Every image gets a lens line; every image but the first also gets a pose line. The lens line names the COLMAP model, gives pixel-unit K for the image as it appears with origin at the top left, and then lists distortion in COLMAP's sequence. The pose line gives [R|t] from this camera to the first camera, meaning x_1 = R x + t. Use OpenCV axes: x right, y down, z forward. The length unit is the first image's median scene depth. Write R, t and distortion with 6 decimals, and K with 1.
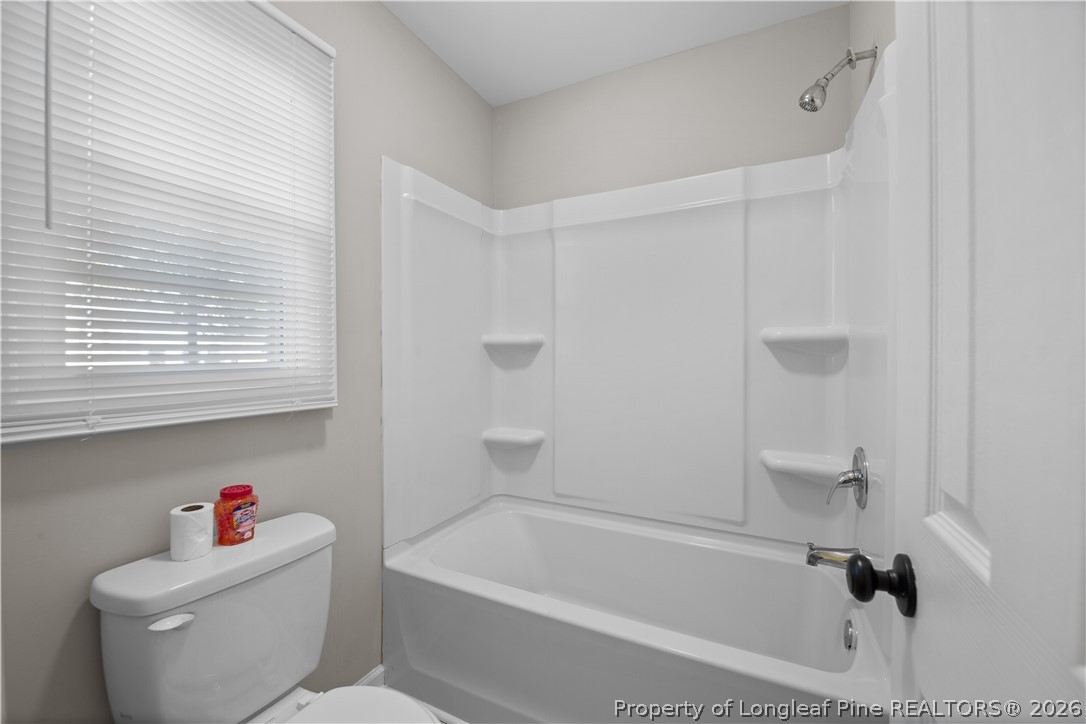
lens RADIAL K [[442.9, 0, 537.5], [0, 442.9, 358.2], [0, 0, 1]] dist [-0.008269, -0.000680]
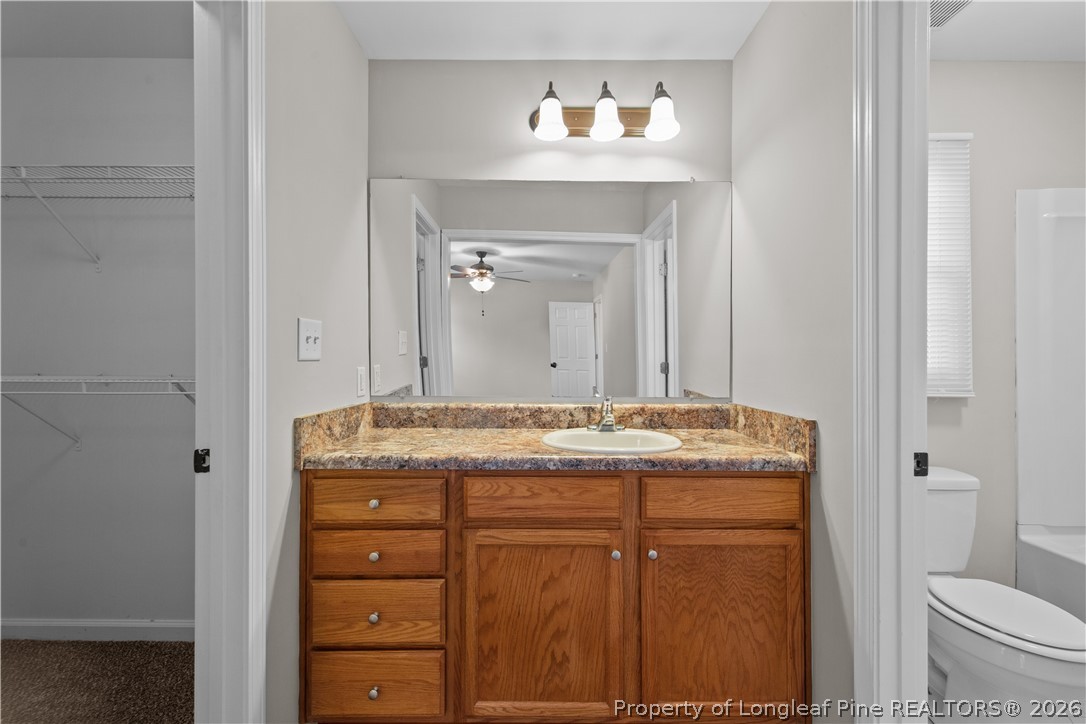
lens RADIAL K [[442.9, 0, 537.3], [0, 442.9, 357.2], [0, 0, 1]] dist [-0.008269, -0.000680]
pose [[0.437601, -0.002491, -0.899166, 0.156964], [-0.000808, 0.999995, -0.003163, -0.005973], [0.899169, 0.002111, 0.437596, -0.748320]]
